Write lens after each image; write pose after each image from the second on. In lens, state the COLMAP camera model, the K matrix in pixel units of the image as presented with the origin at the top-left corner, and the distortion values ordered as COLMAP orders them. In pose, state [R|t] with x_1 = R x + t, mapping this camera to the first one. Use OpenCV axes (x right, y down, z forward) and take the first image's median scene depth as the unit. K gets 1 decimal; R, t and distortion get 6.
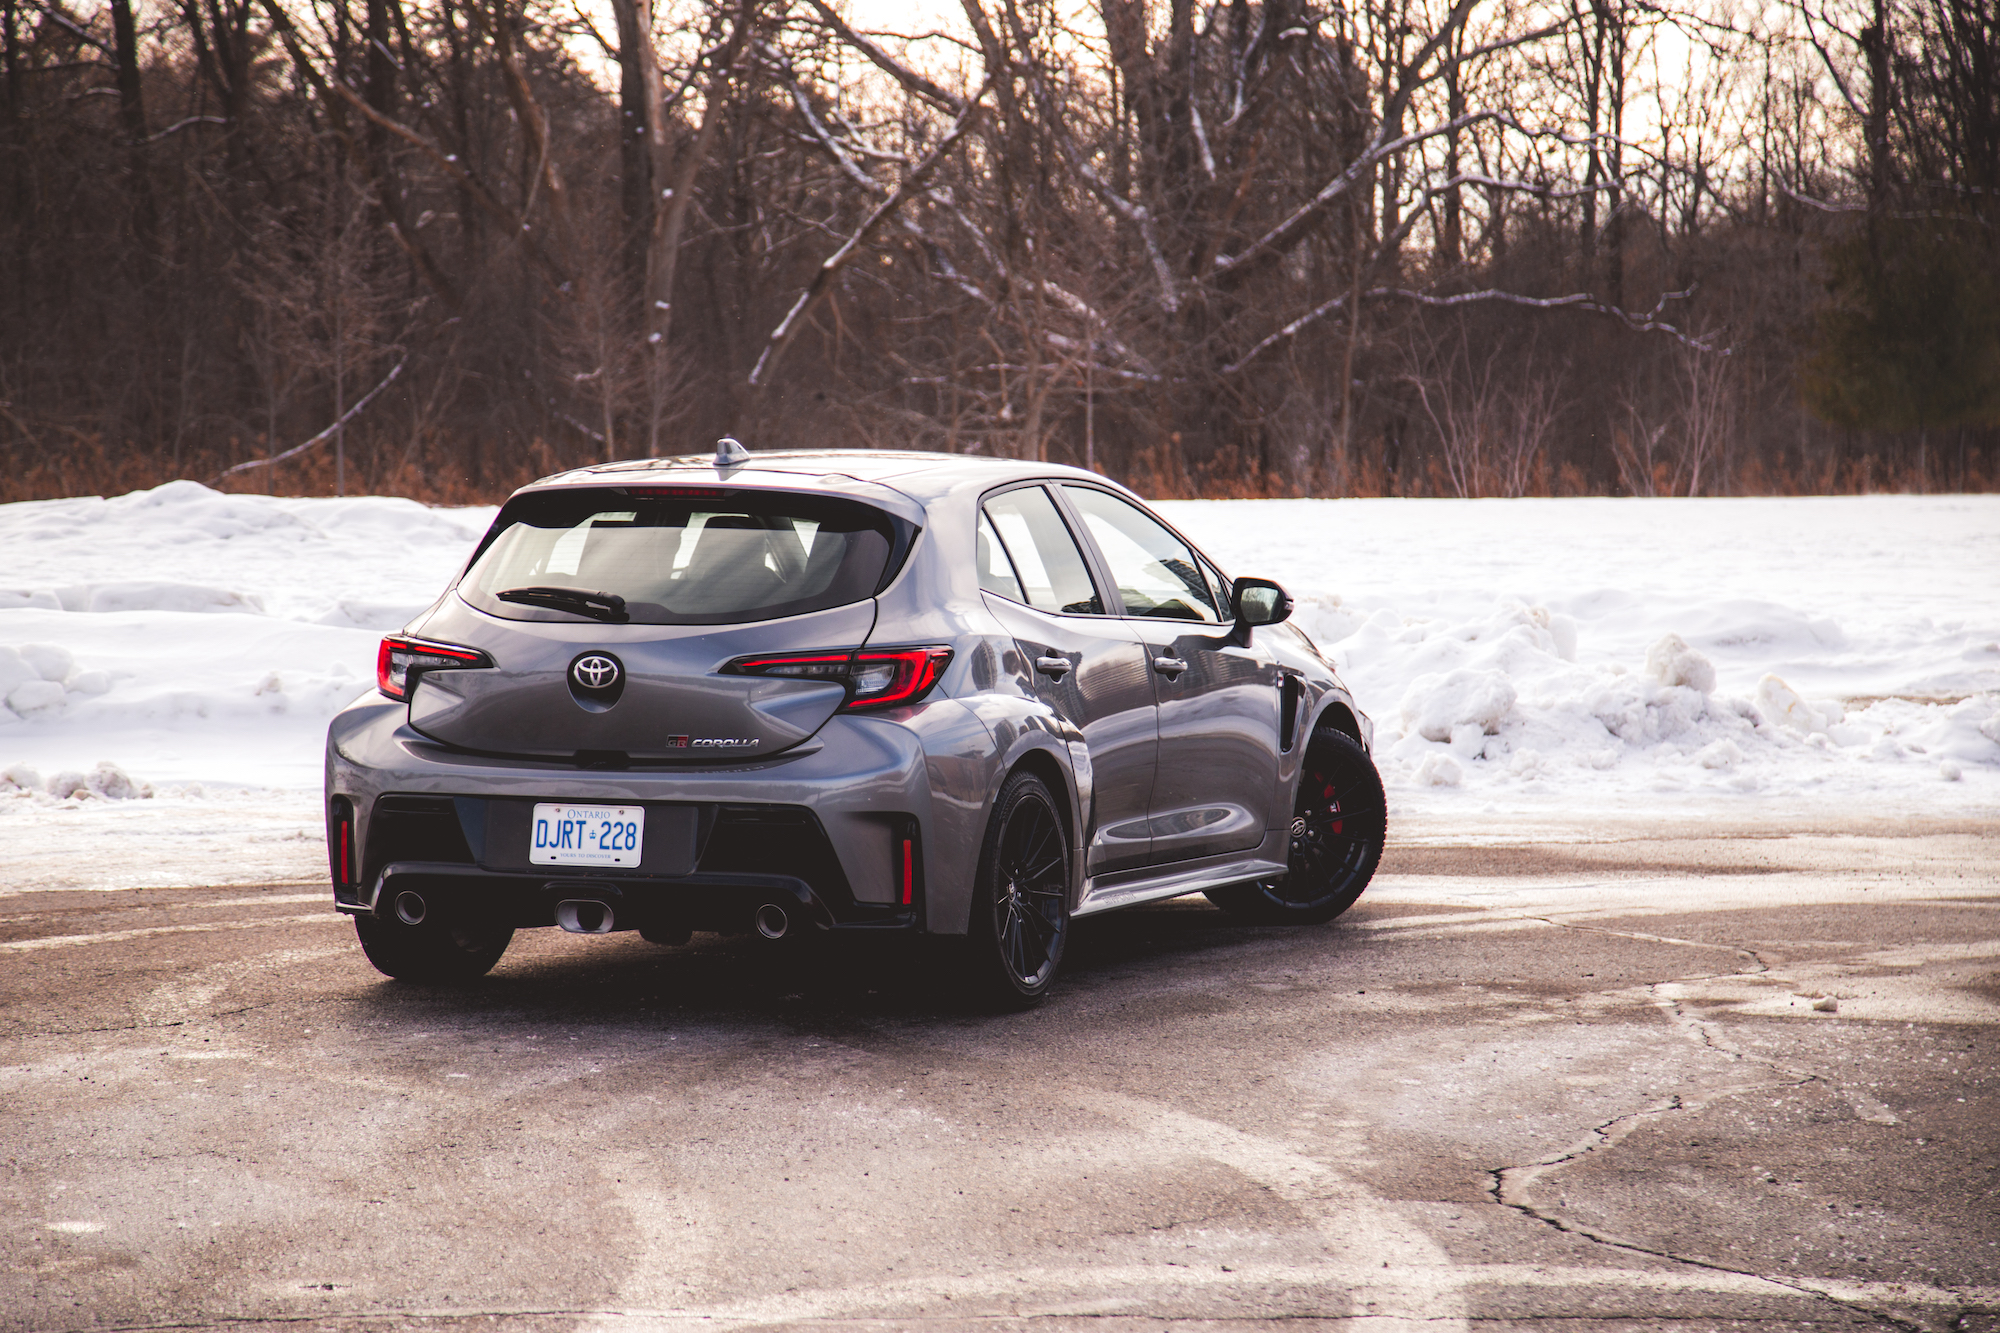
lens RADIAL K [[5747.7, 0, 1001.5], [0, 5747.7, 655.1], [0, 0, 1]] dist [0.553556, 0.000000]
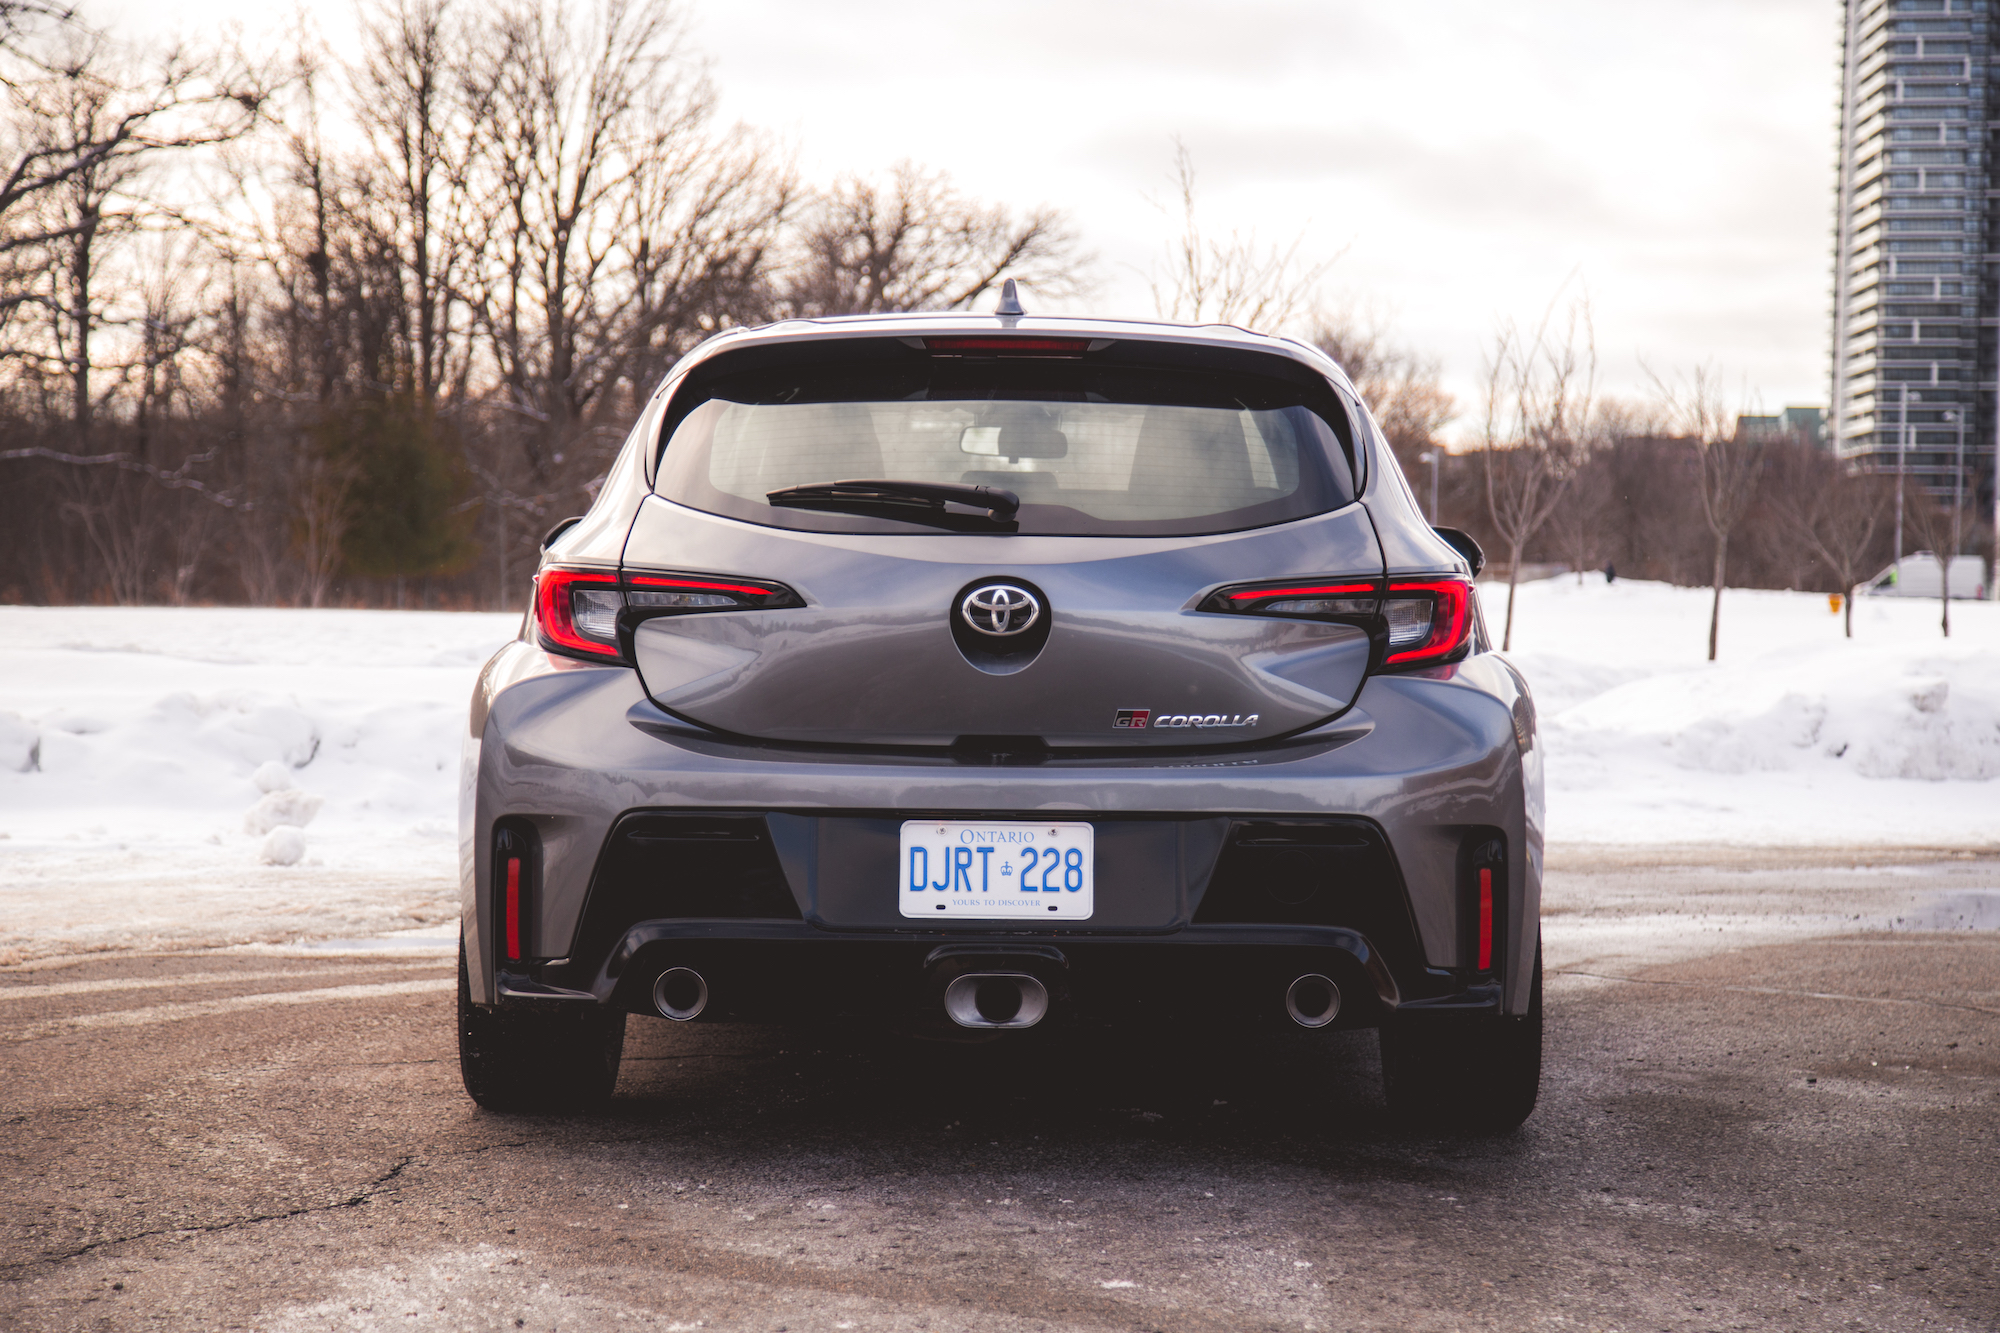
lens RADIAL K [[4368.6, 0, 1000.2], [0, 4368.6, 668.3], [0, 0, 1]] dist [0.045322, 0.000000]
pose [[0.935085, -0.000209, 0.354424, -0.232831], [0.009612, 0.999647, -0.024771, 0.020541], [-0.354294, 0.026570, 0.934757, 0.541697]]
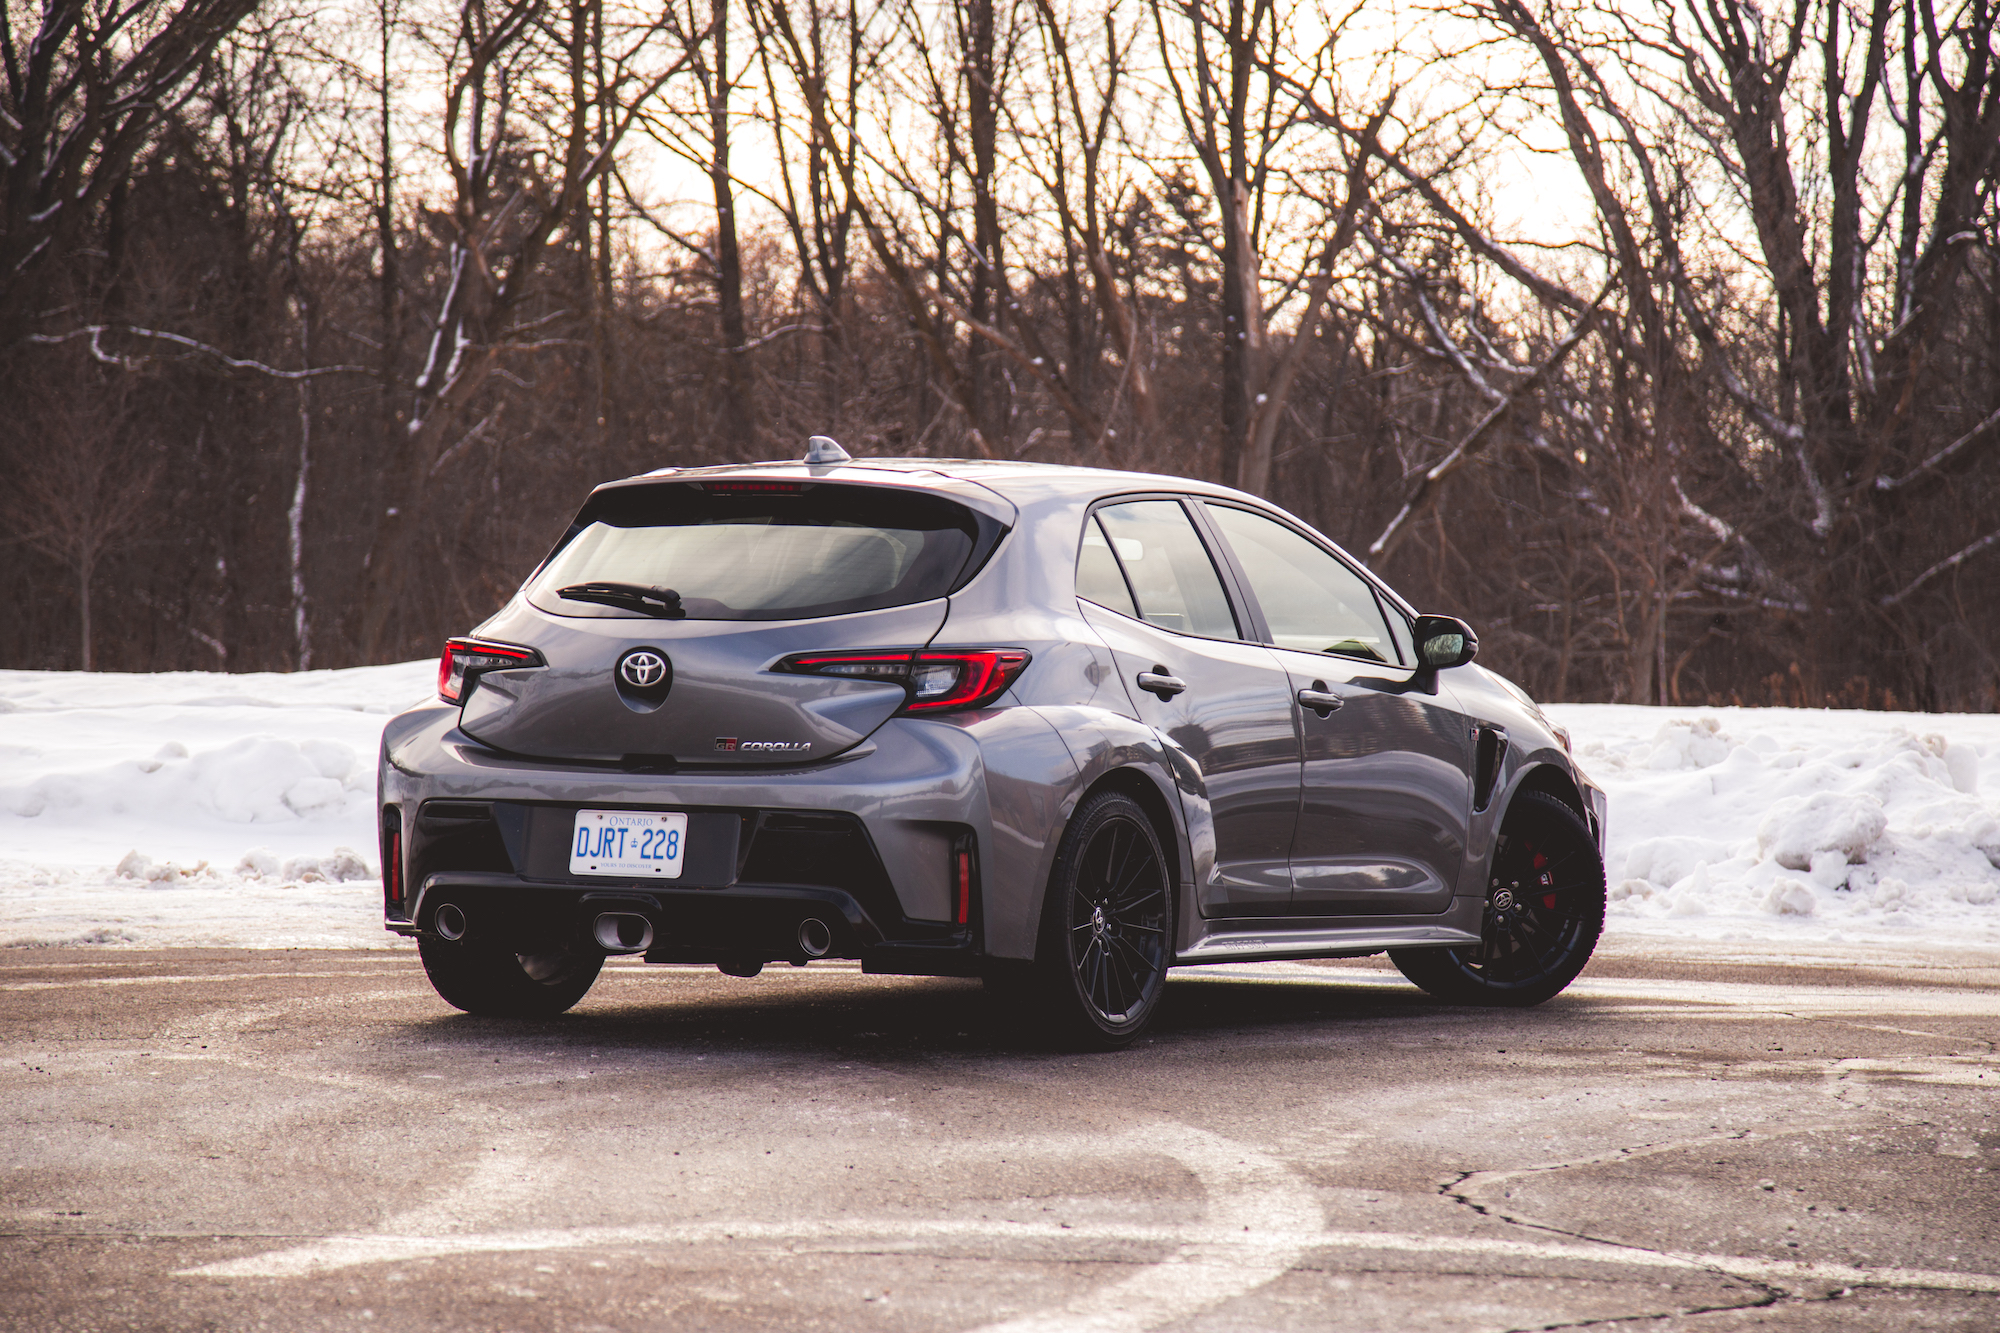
lens RADIAL K [[6100.3, 0, 1002.0], [0, 6100.3, 666.4], [0, 0, 1]] dist [0.537369, 0.000000]
pose [[0.991856, 0.015702, -0.126394, 0.109177], [-0.021771, 0.998668, -0.046776, 0.046228], [0.125492, 0.049146, 0.990877, 0.027511]]
